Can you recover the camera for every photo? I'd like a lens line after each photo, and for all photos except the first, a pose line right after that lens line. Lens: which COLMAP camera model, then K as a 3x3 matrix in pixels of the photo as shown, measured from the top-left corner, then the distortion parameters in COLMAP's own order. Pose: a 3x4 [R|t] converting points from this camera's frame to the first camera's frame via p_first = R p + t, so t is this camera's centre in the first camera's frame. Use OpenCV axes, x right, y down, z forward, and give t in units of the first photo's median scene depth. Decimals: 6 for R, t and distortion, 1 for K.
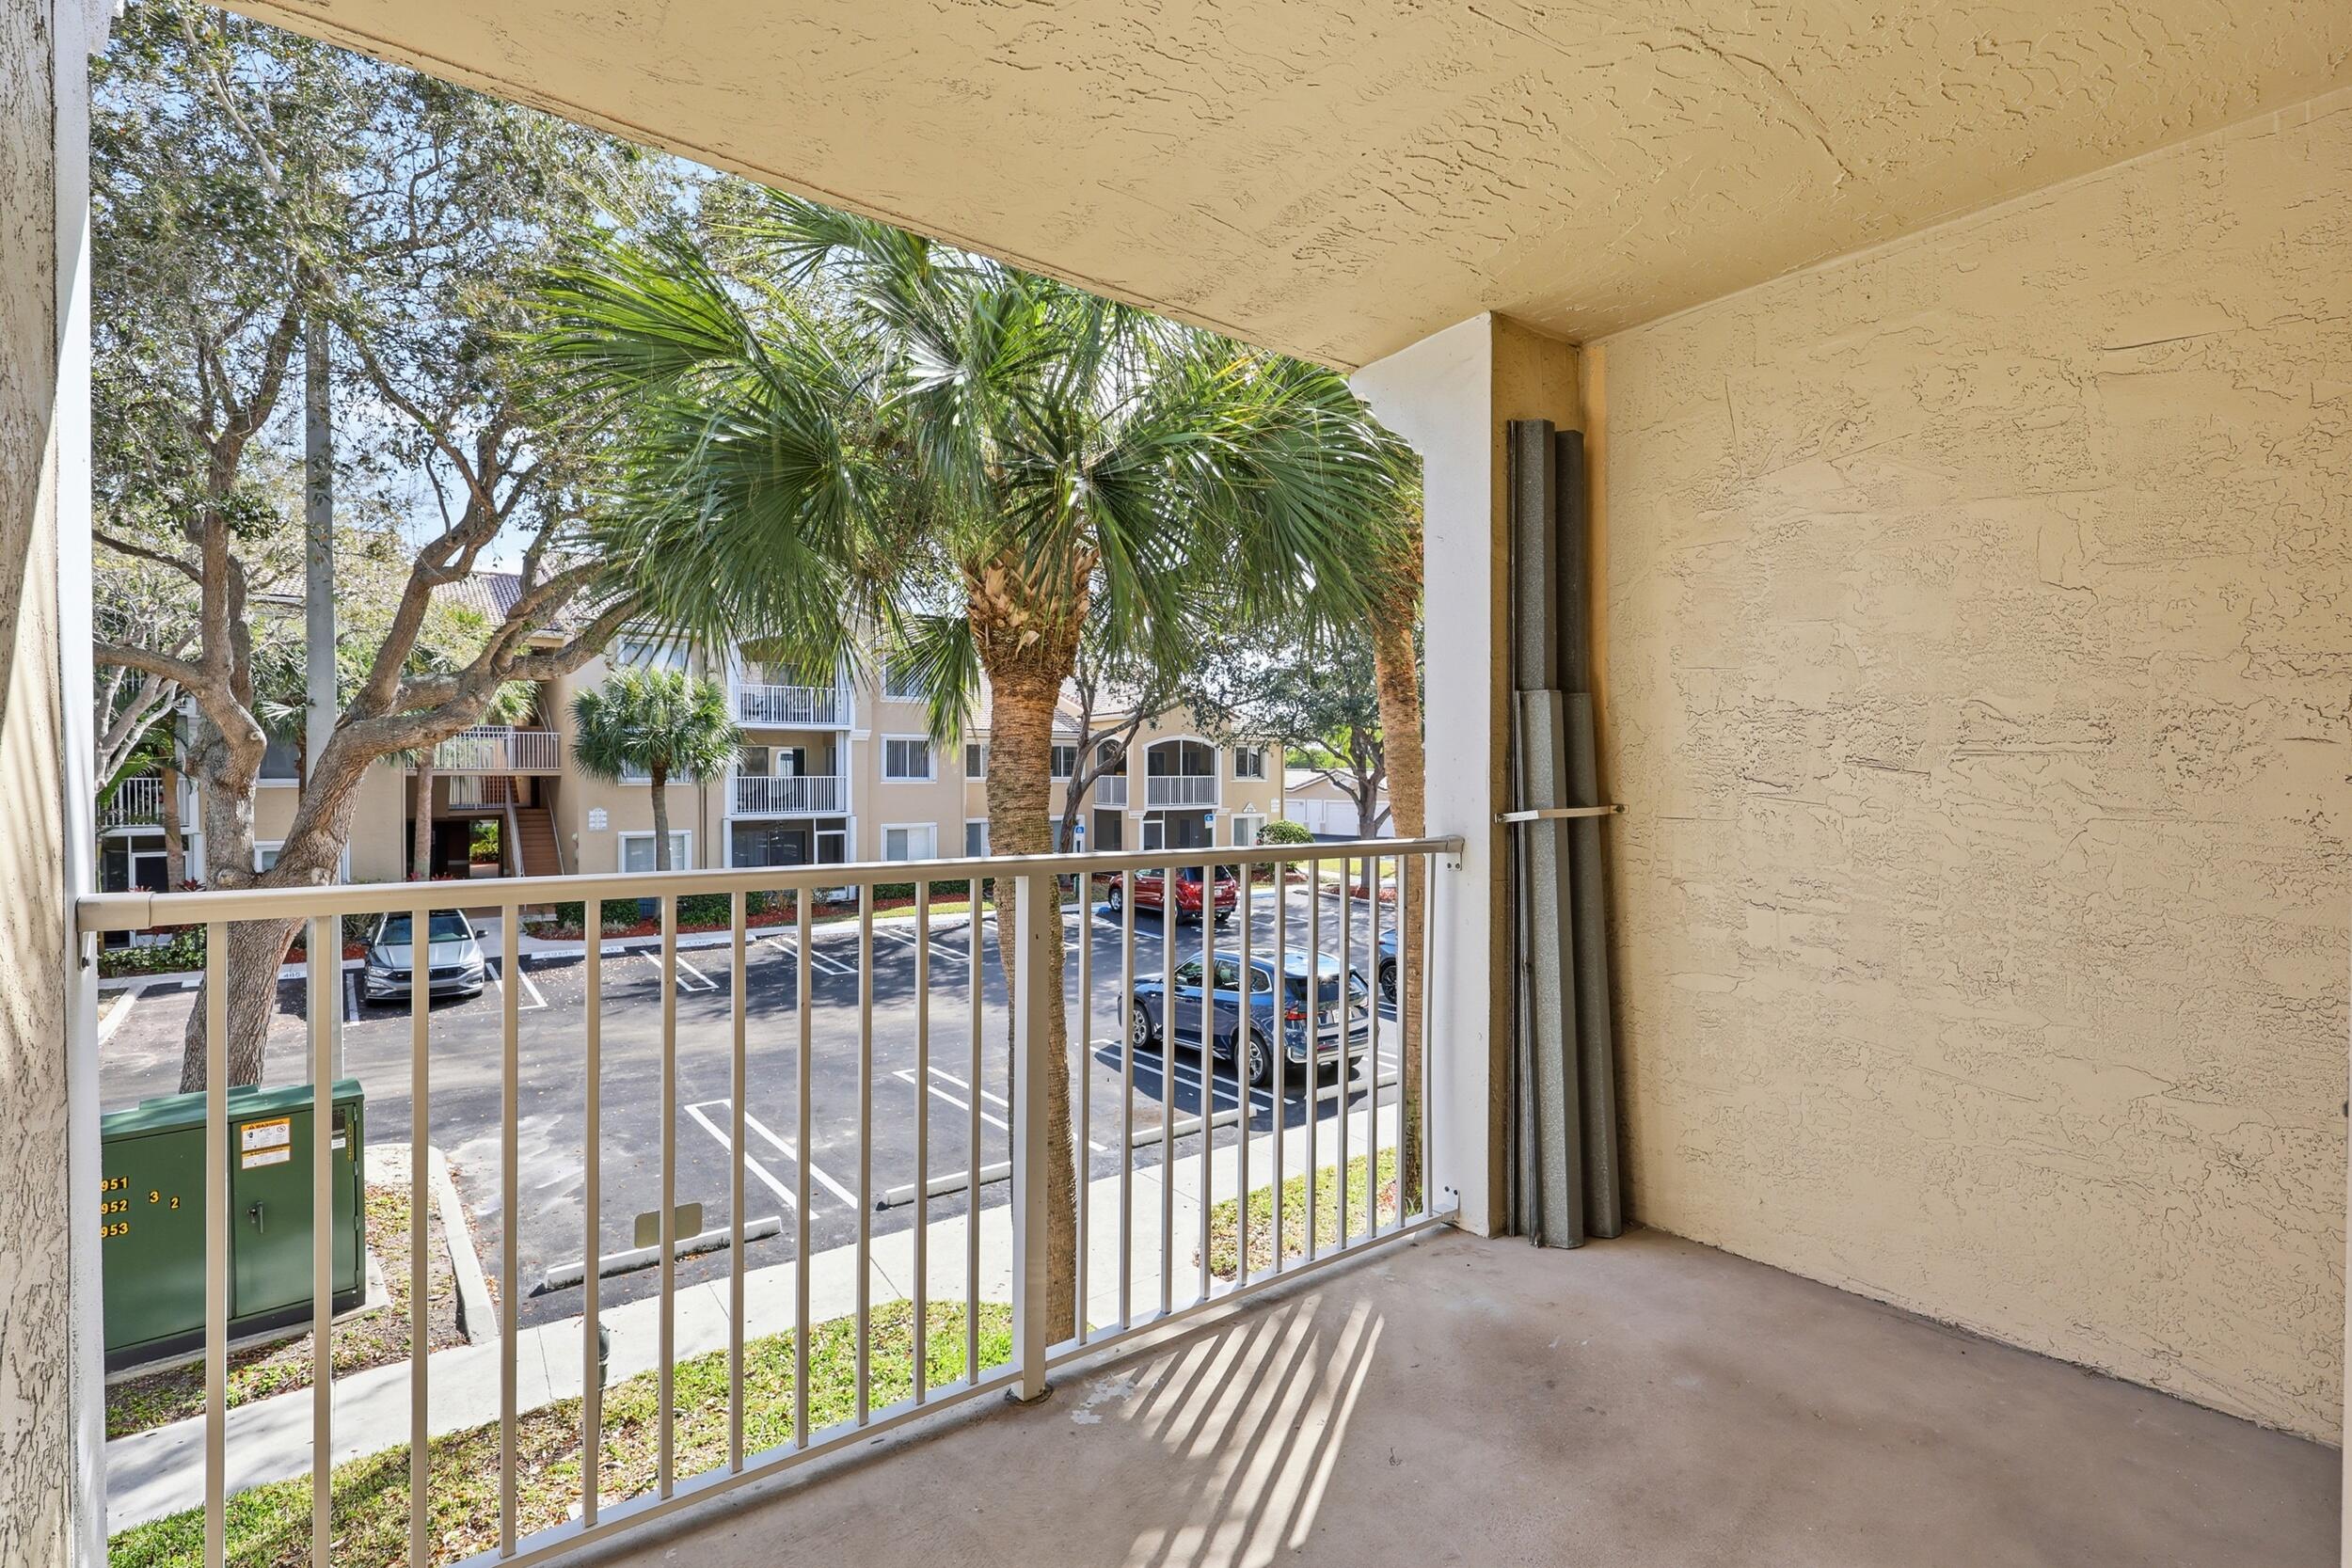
lens RADIAL K [[1090.5, 0, 1174.9], [0, 1090.5, 785.6], [0, 0, 1]] dist [-0.001987, -0.000361]
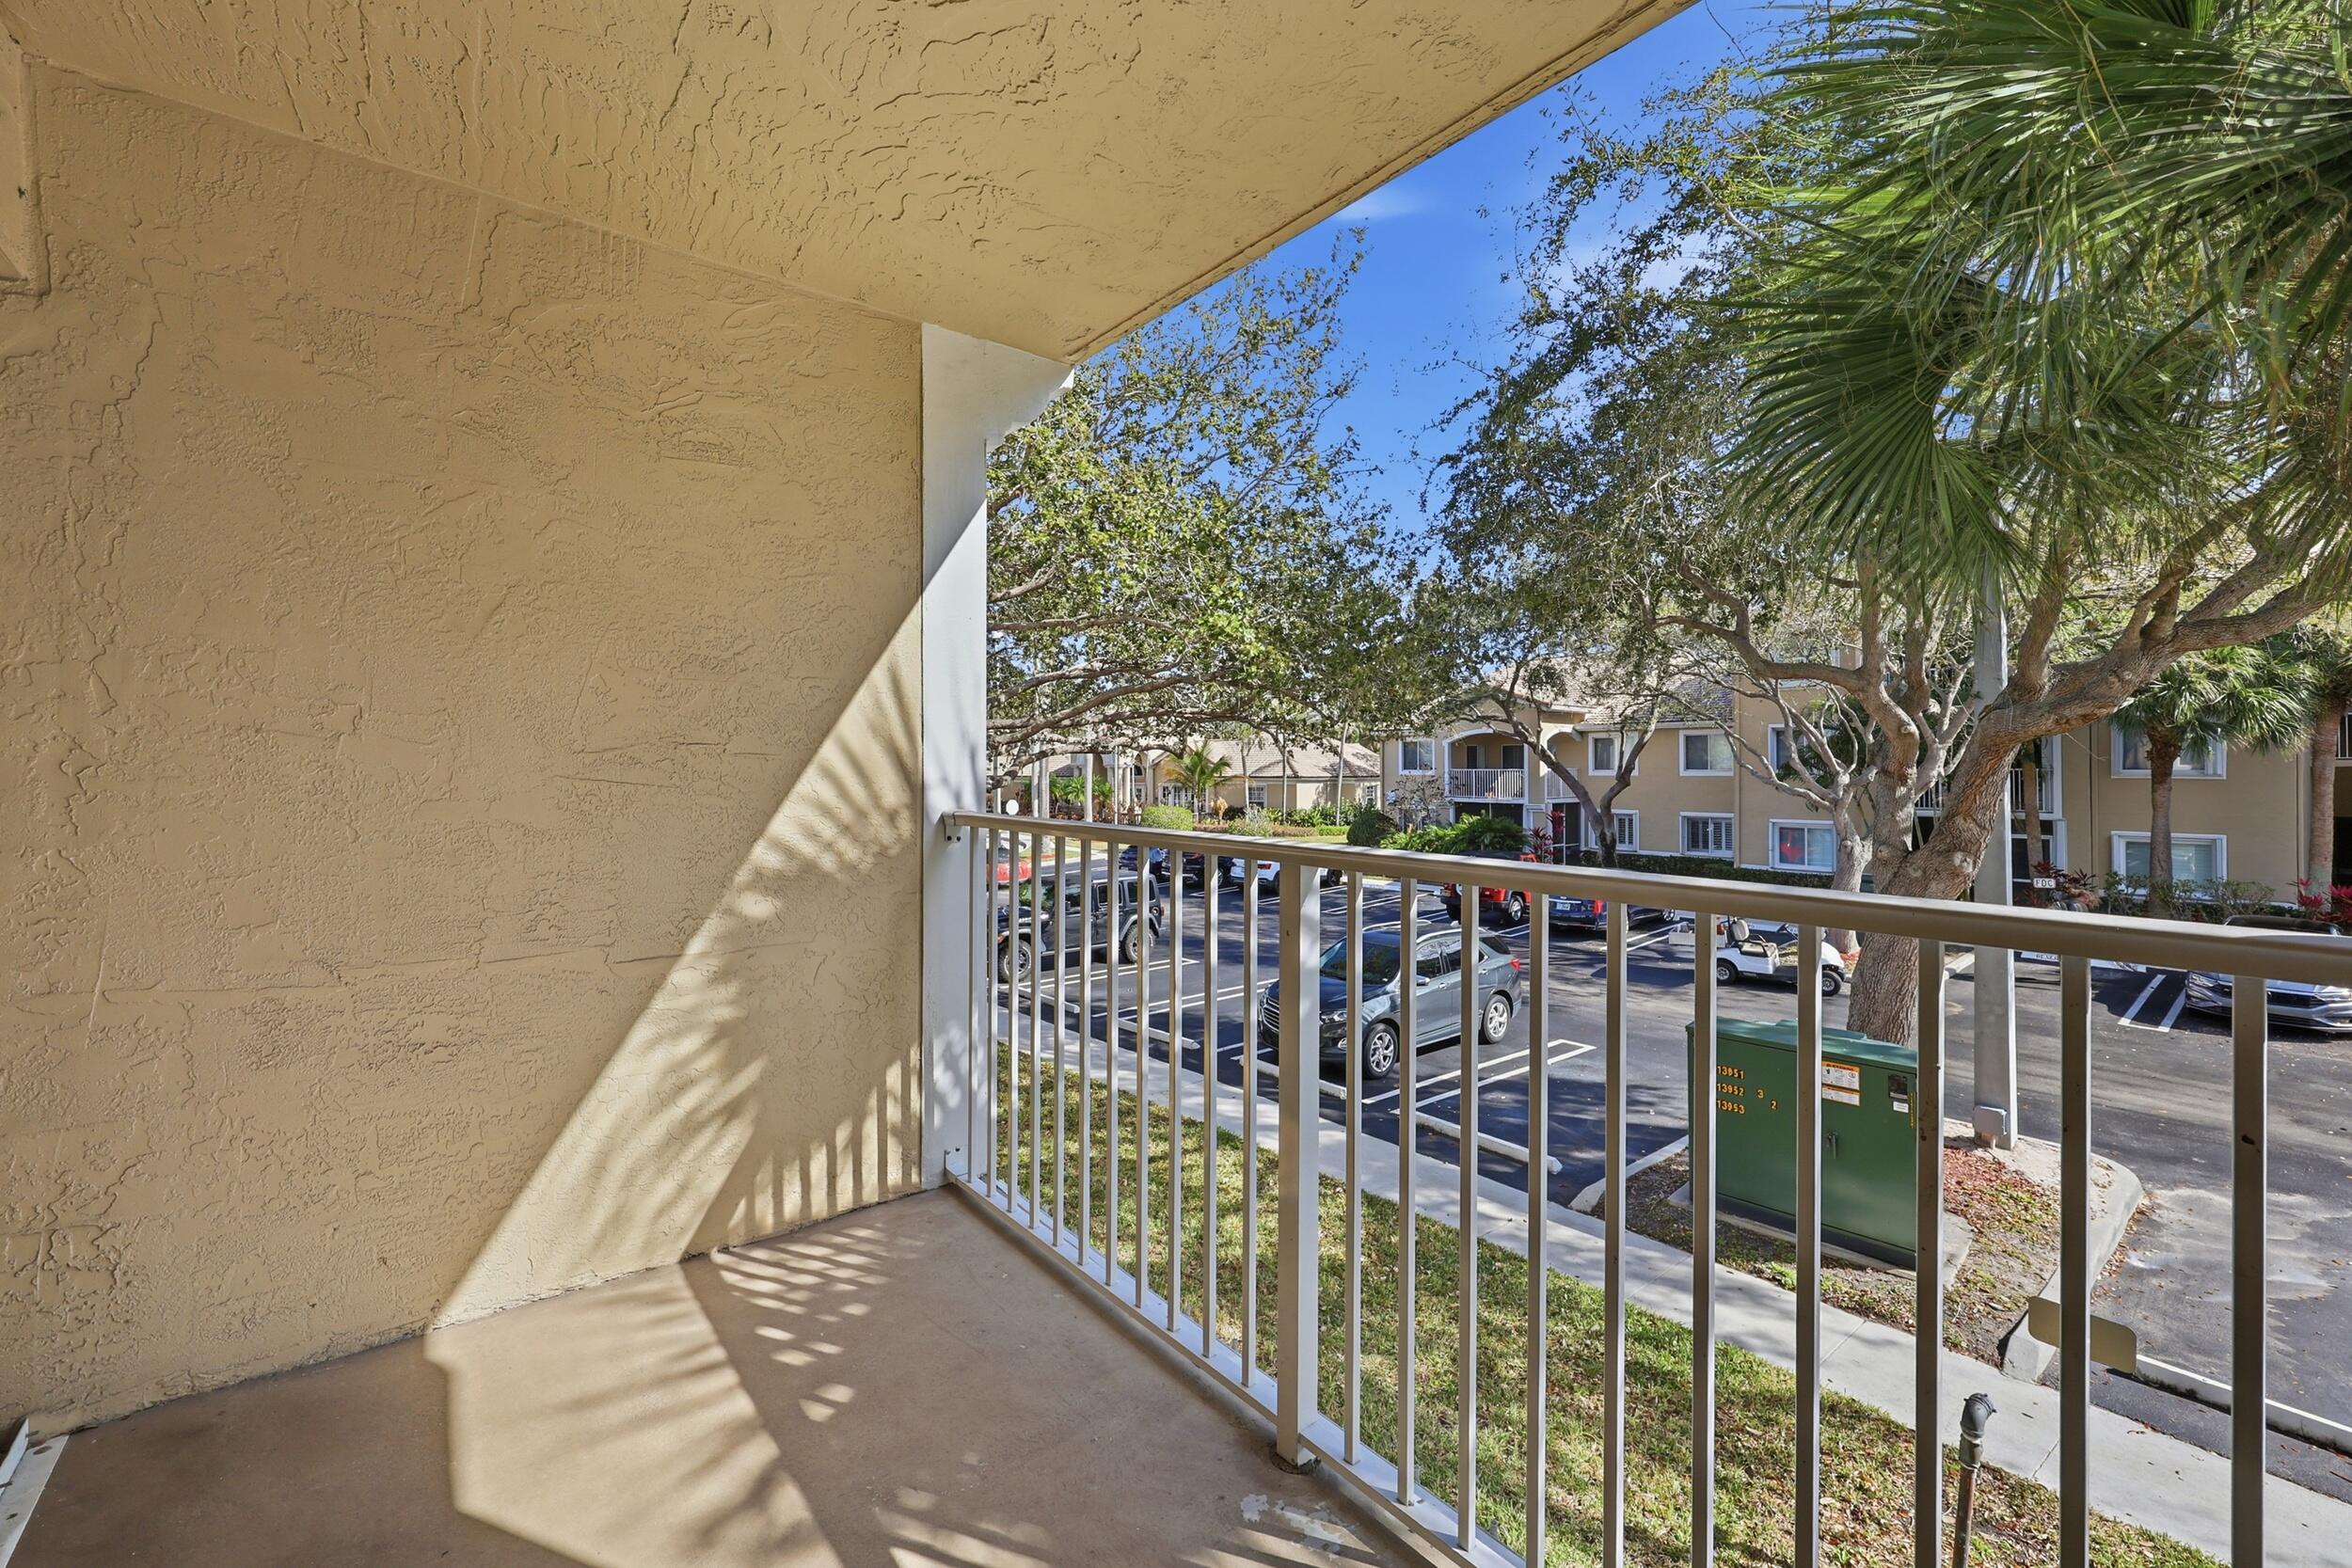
lens RADIAL K [[990.1, 0, 1178.0], [0, 990.1, 764.6], [0, 0, 1]] dist [0.000731, 0.000226]
pose [[0.005713, -0.000824, -0.999983, 0.173011], [-0.011397, 0.999935, -0.000889, 0.000477], [0.999919, 0.011402, 0.005703, 0.239702]]
